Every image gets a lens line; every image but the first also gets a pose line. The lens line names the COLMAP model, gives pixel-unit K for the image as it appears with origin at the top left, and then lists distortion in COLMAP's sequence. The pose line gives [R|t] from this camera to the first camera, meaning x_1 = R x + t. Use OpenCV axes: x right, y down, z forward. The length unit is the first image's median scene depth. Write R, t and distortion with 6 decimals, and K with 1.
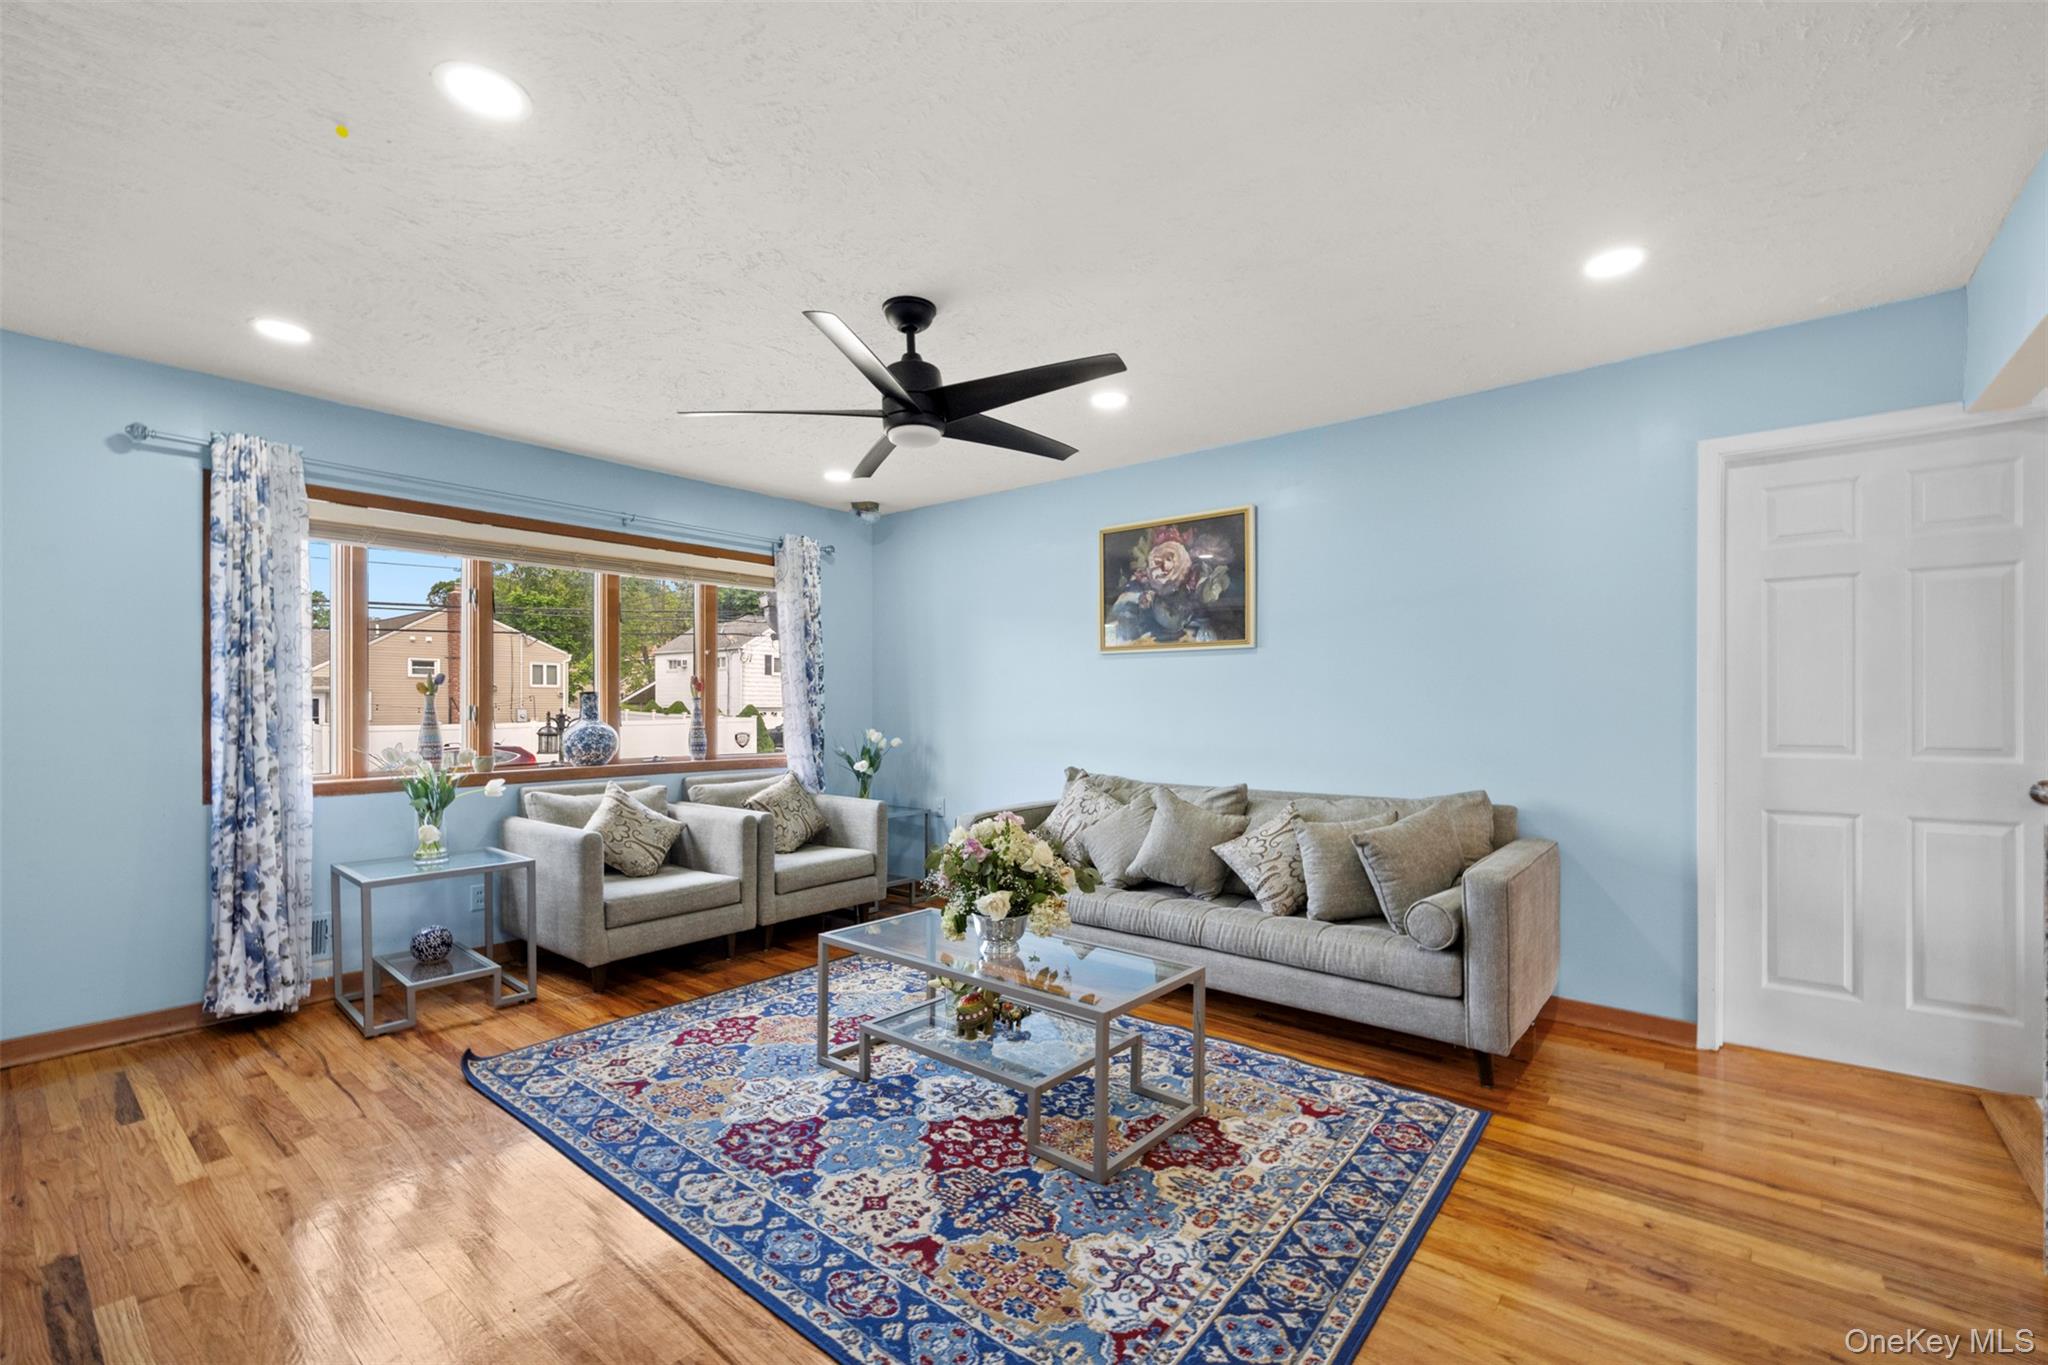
lens RADIAL K [[874.7, 0, 1024.4], [0, 874.7, 706.1], [0, 0, 1]] dist [0.001361, 0.000053]
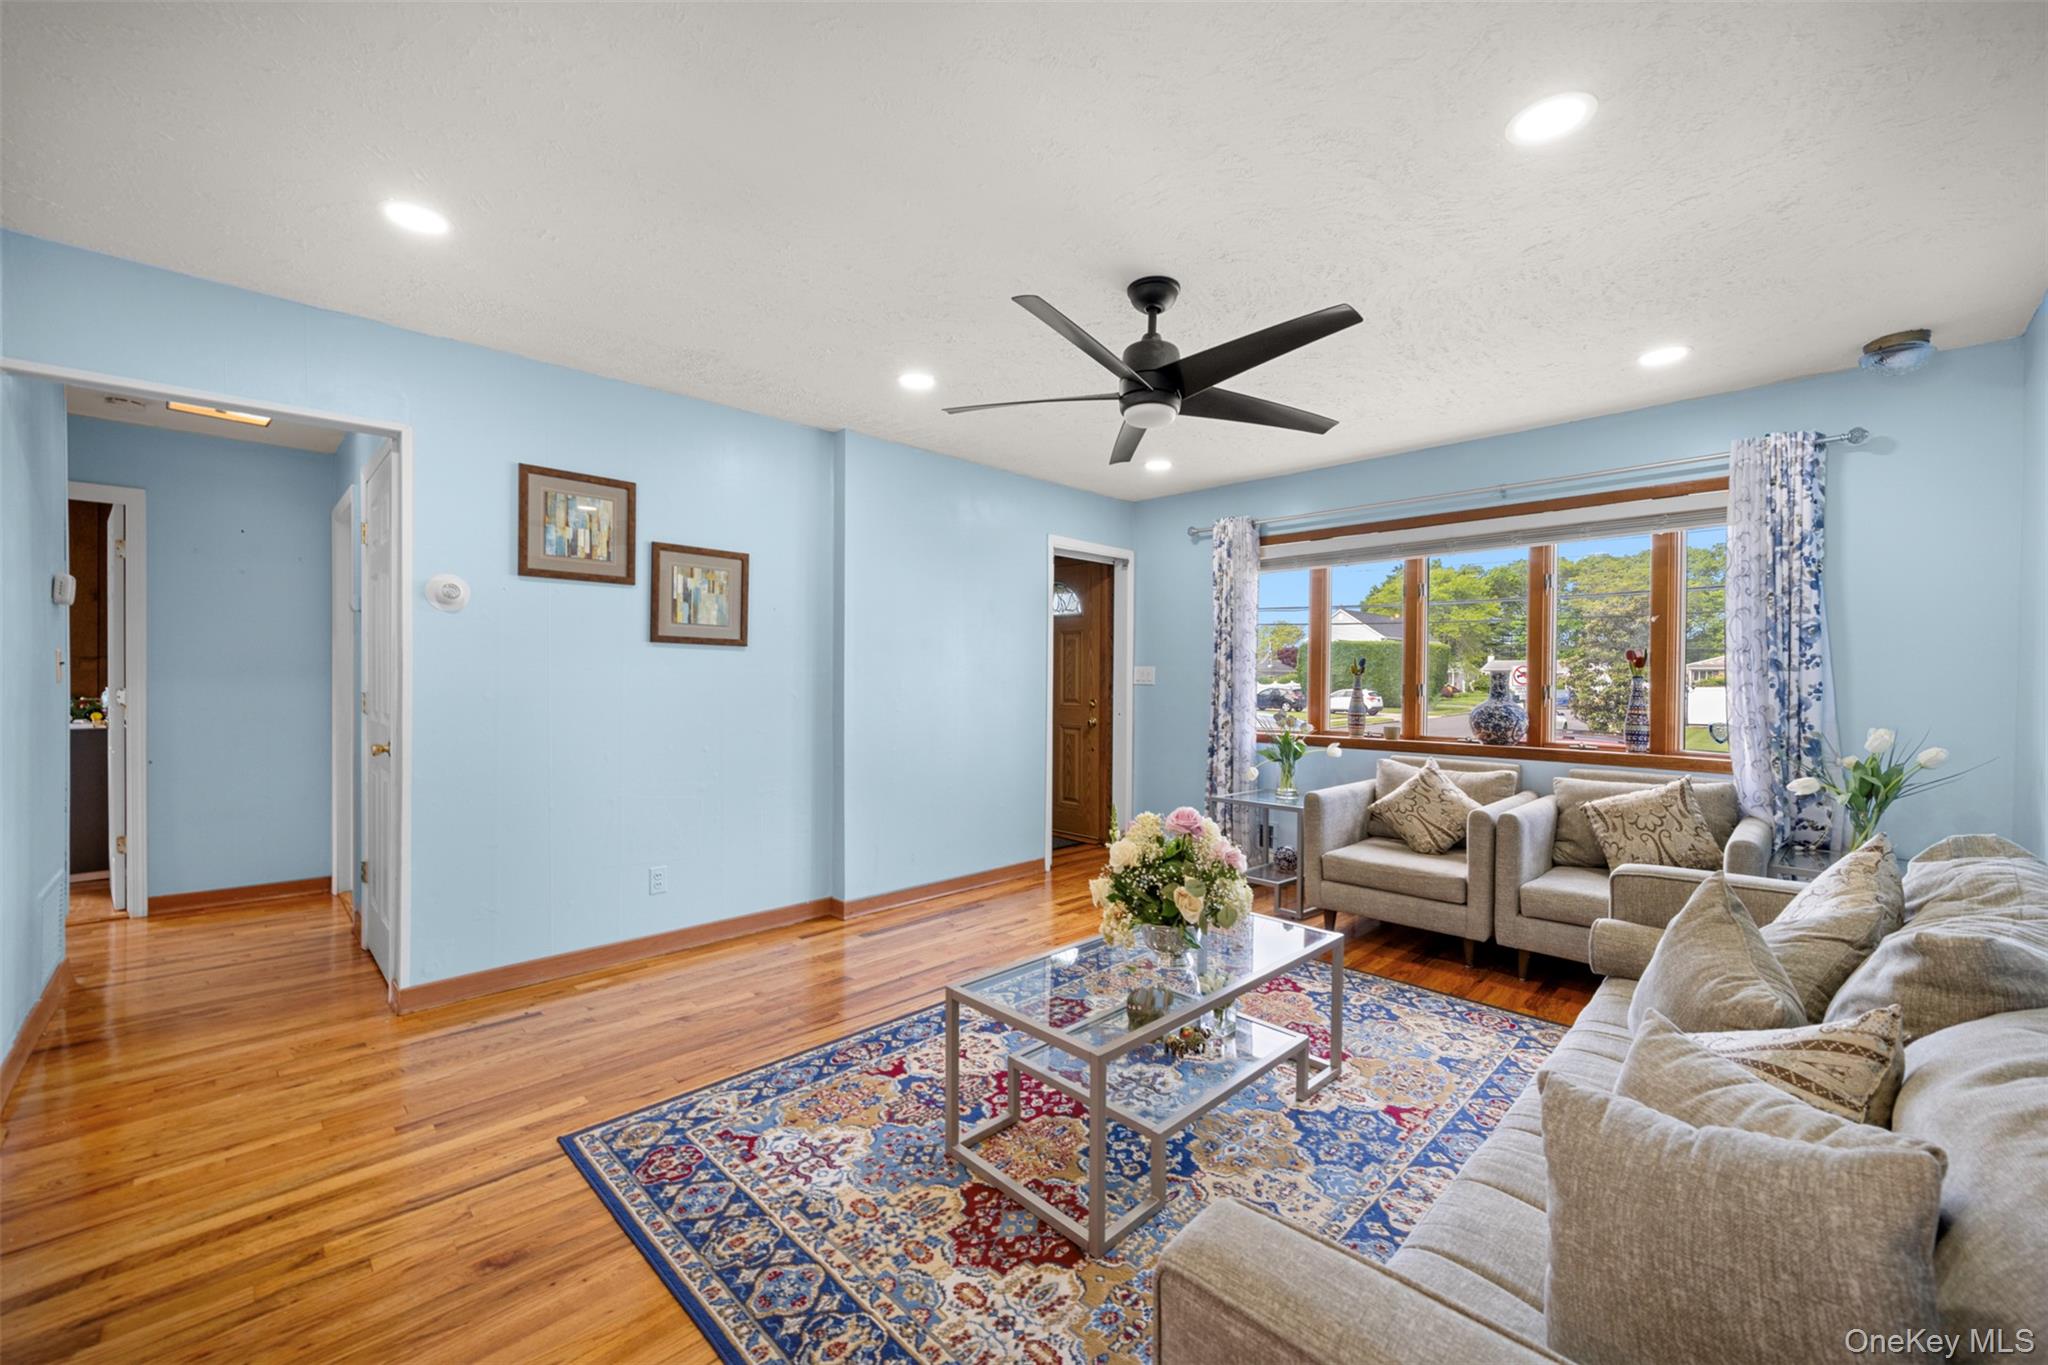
lens RADIAL K [[812.4, 0, 1018.9], [0, 812.4, 684.1], [0, 0, 1]] dist [0.002604, -0.000157]
pose [[-0.110720, 0.005282, -0.993838, 0.998700], [-0.005892, 0.999965, 0.005971, -0.005666], [0.993834, 0.006517, -0.110685, 1.164021]]
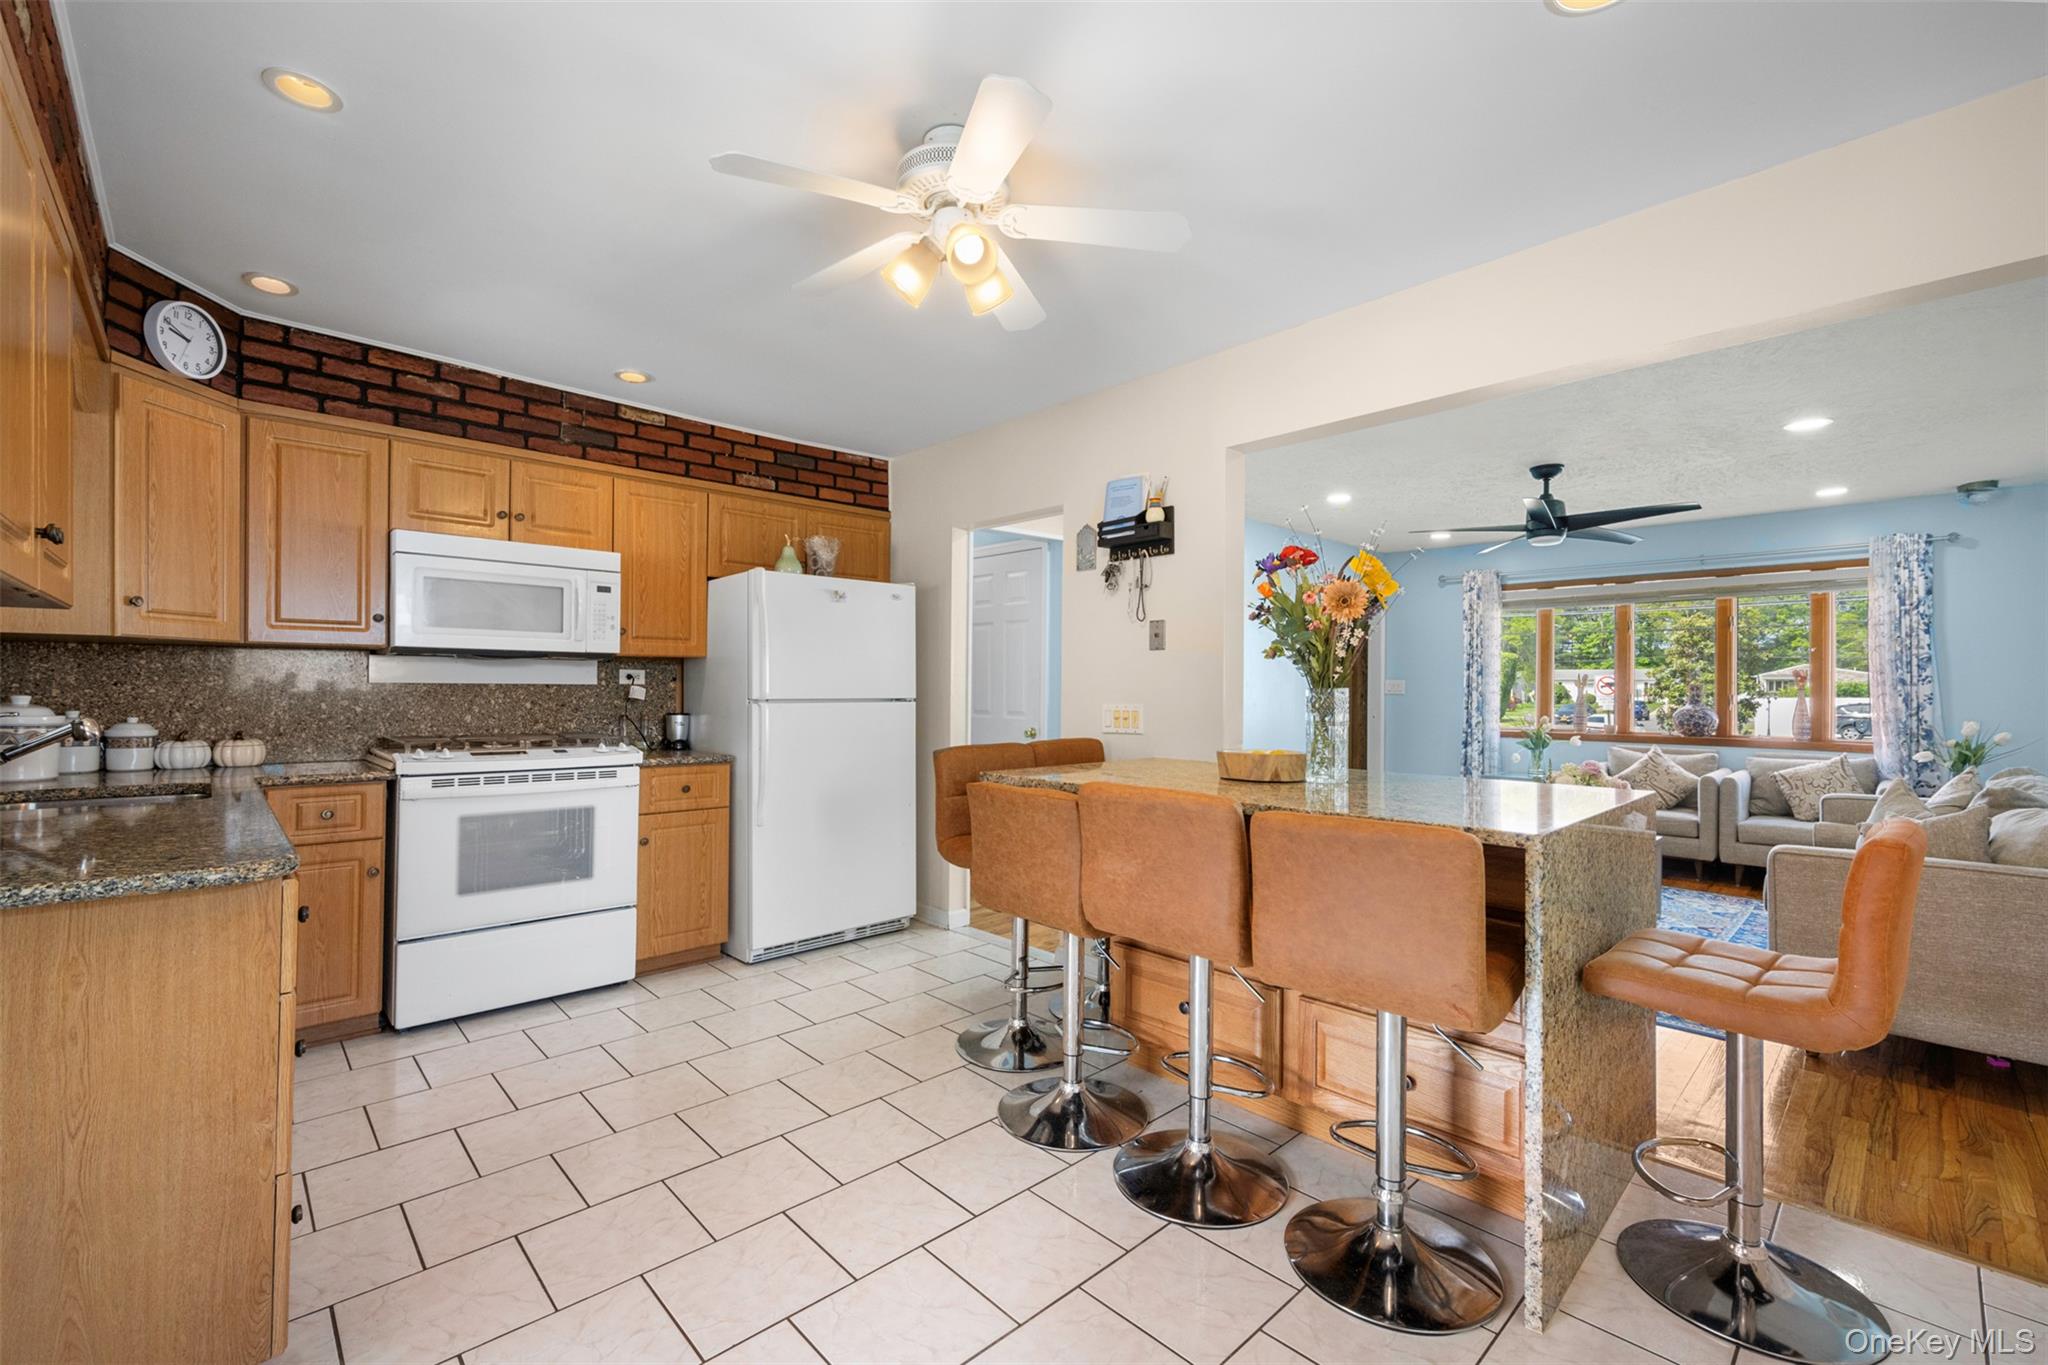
lens RADIAL K [[858.8, 0, 1032.6], [0, 858.8, 682.5], [0, 0, 1]] dist [0.000938, 0.000307]
pose [[-0.124539, -0.007966, -0.992183, 2.079735], [-0.007205, 0.999949, -0.007124, -0.003194], [0.992189, 0.006261, -0.124590, 0.243735]]
